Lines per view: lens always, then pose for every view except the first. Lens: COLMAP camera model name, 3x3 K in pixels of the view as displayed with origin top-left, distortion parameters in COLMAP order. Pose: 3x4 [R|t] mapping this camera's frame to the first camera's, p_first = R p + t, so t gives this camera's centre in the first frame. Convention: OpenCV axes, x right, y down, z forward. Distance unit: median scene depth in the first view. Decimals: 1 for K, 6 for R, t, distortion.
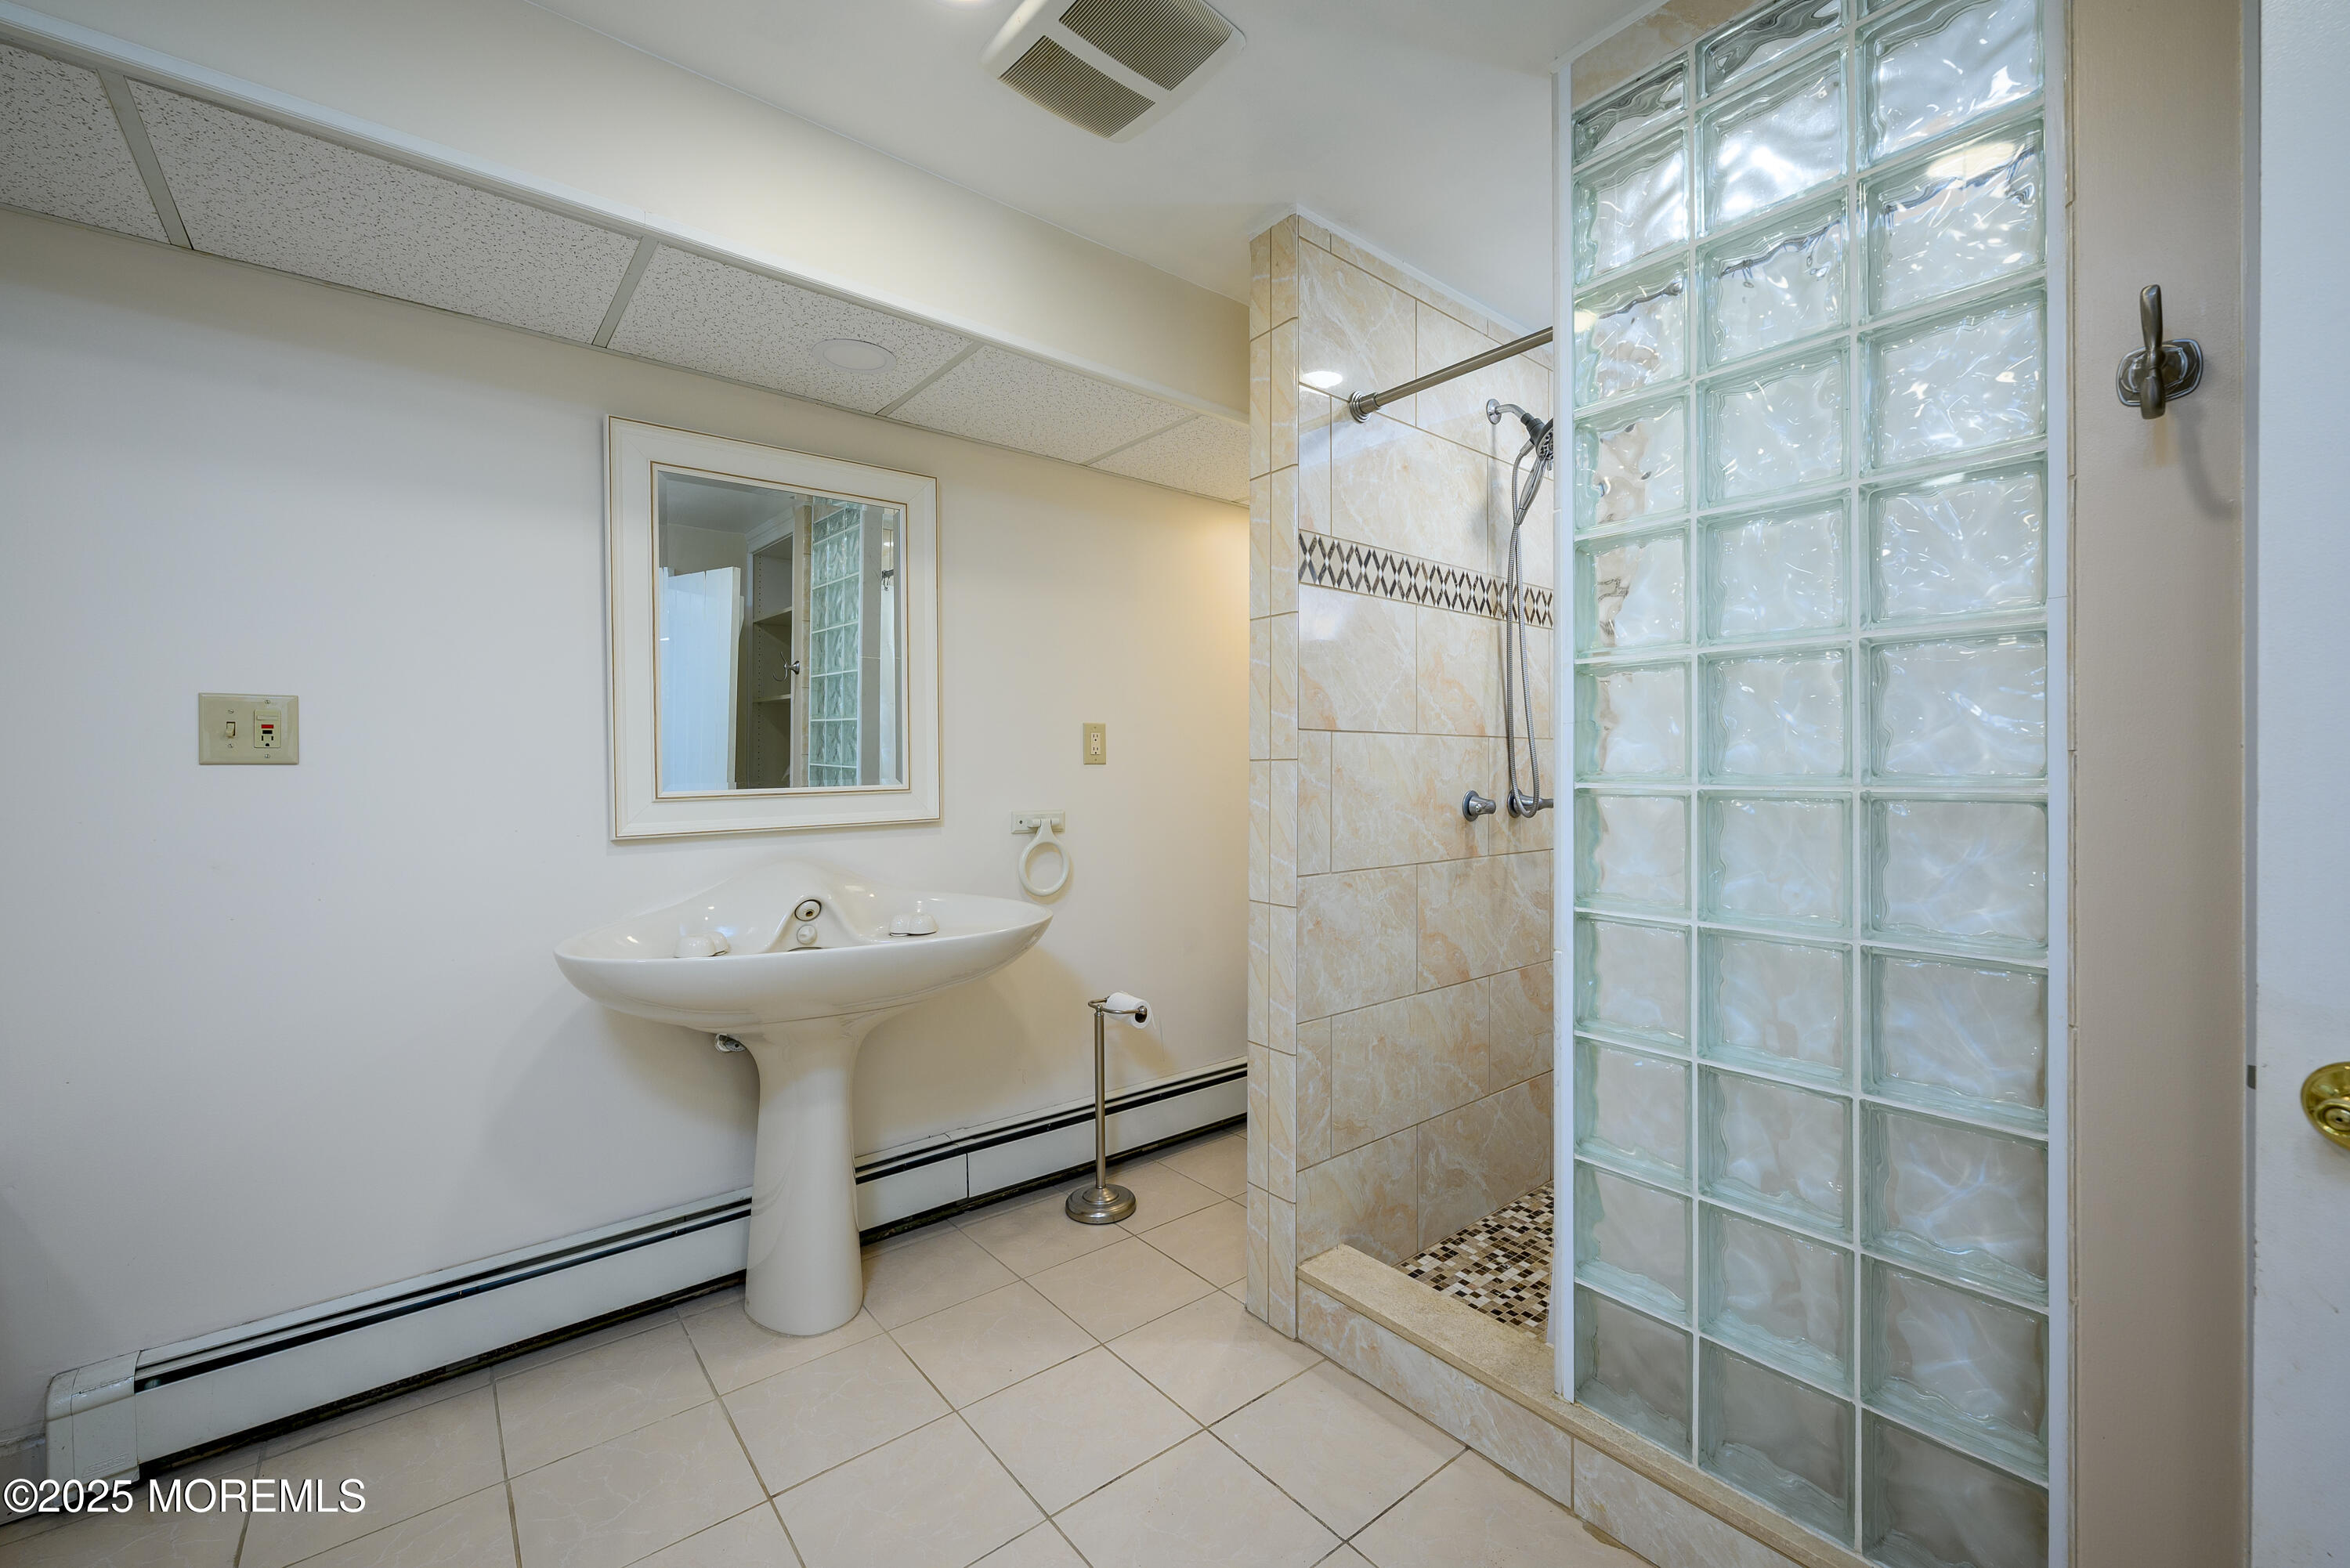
lens RADIAL K [[946.6, 0, 1178.6], [0, 946.6, 771.3], [0, 0, 1]] dist [-0.000309, 0.000073]
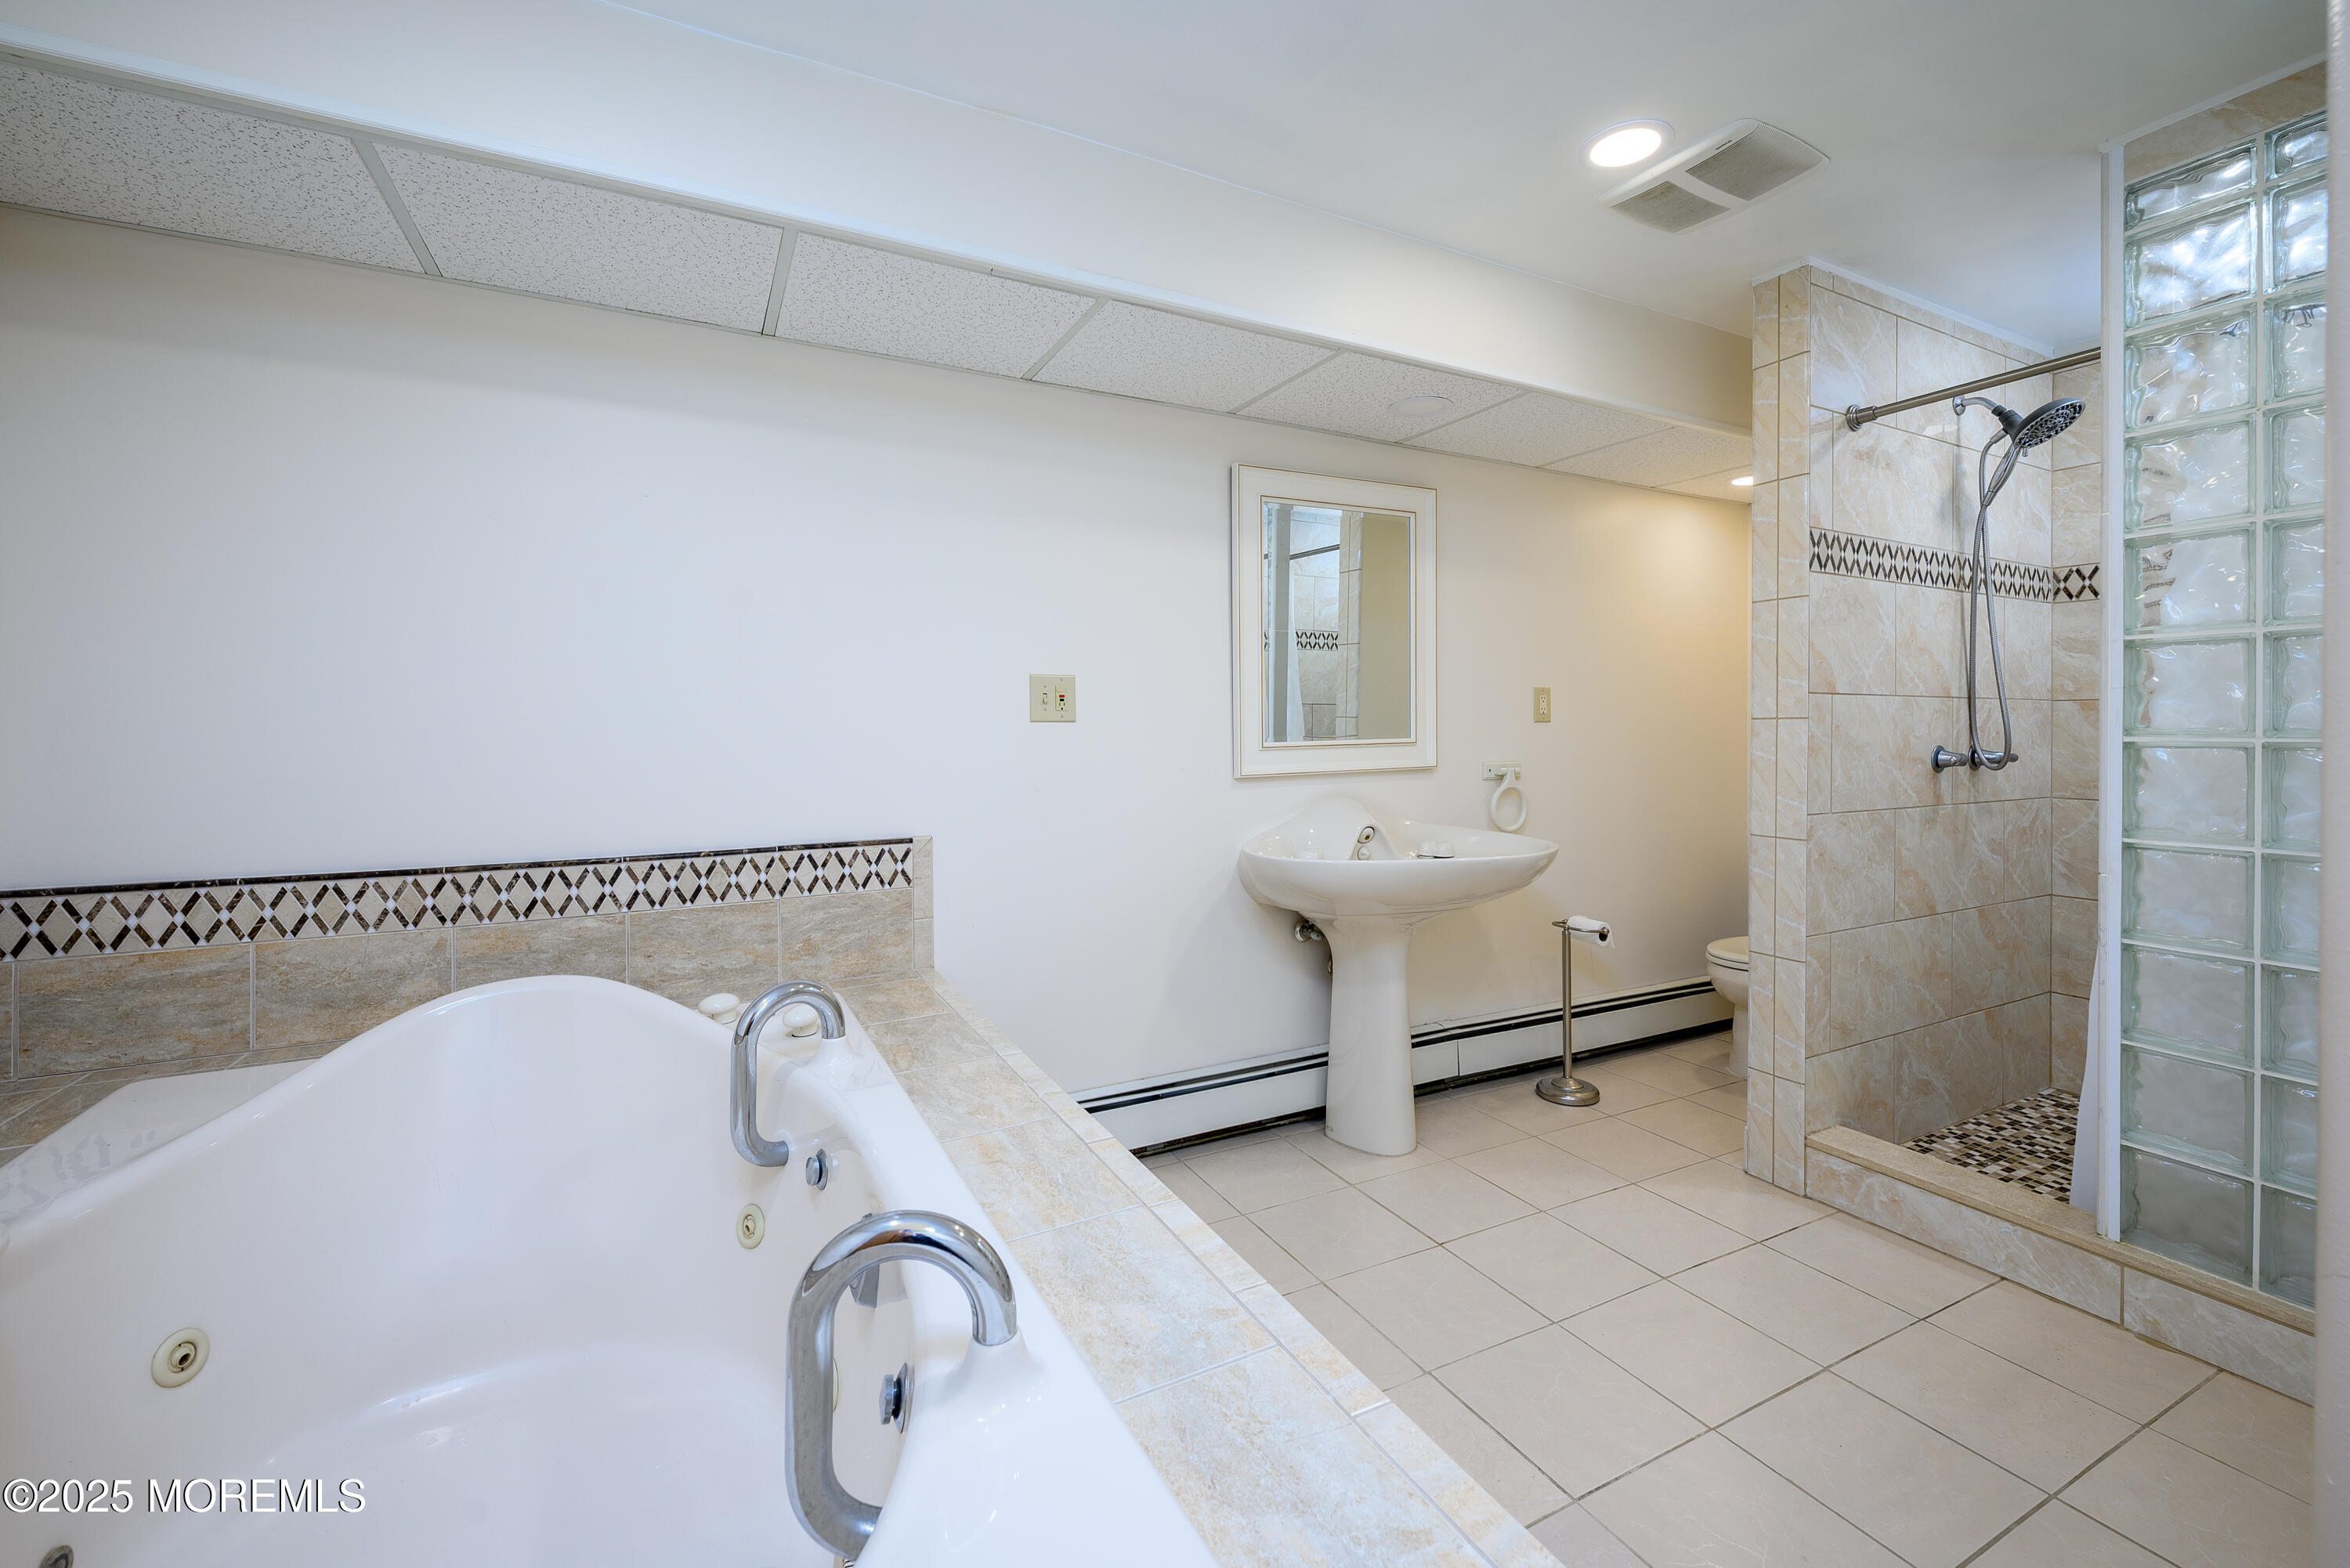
lens RADIAL K [[963.6, 0, 1176.2], [0, 963.6, 736.1], [0, 0, 1]] dist [0.000359, 0.000410]
pose [[0.977528, 0.003001, -0.210783, -0.376307], [-0.001749, 0.999980, 0.006124, 0.004175], [0.210797, -0.005618, 0.977514, -0.347548]]
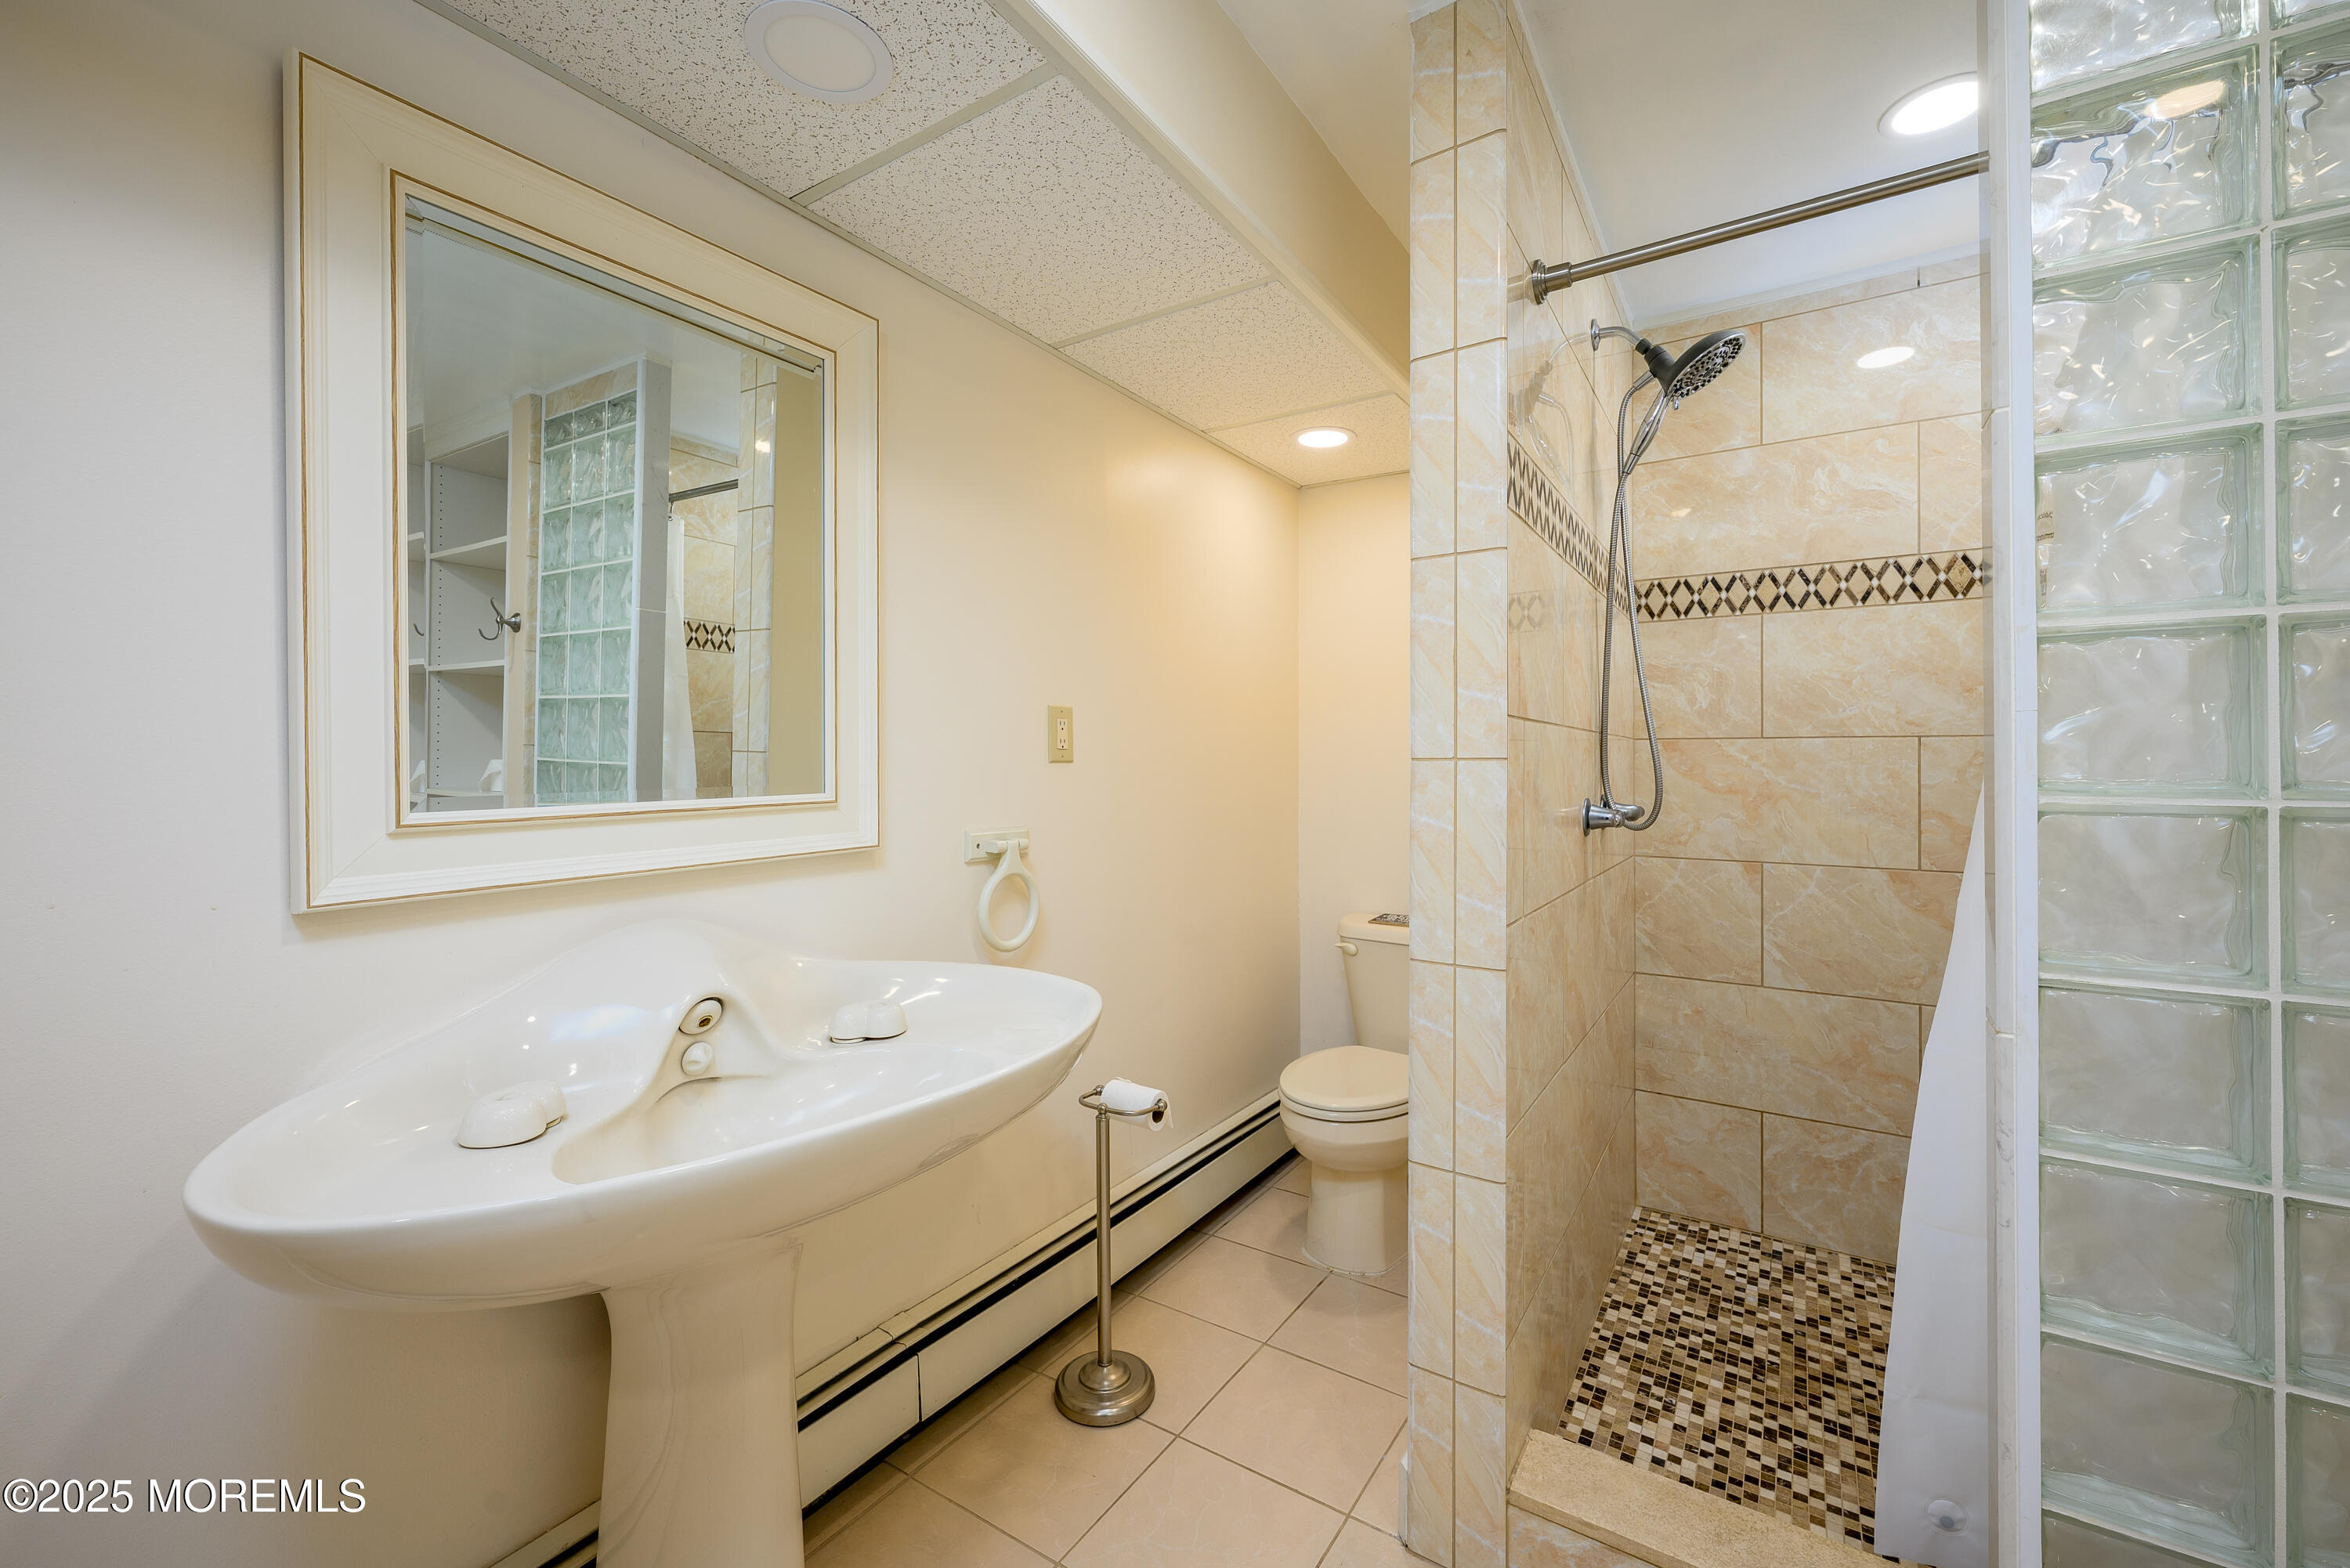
lens RADIAL K [[948.3, 0, 1177.8], [0, 948.3, 762.3], [0, 0, 1]] dist [0.000209, 0.000057]
pose [[0.955436, 0.004516, 0.295163, -0.292914], [-0.002718, 0.999975, -0.006502, -0.004302], [-0.295185, 0.005410, 0.955425, 0.374970]]
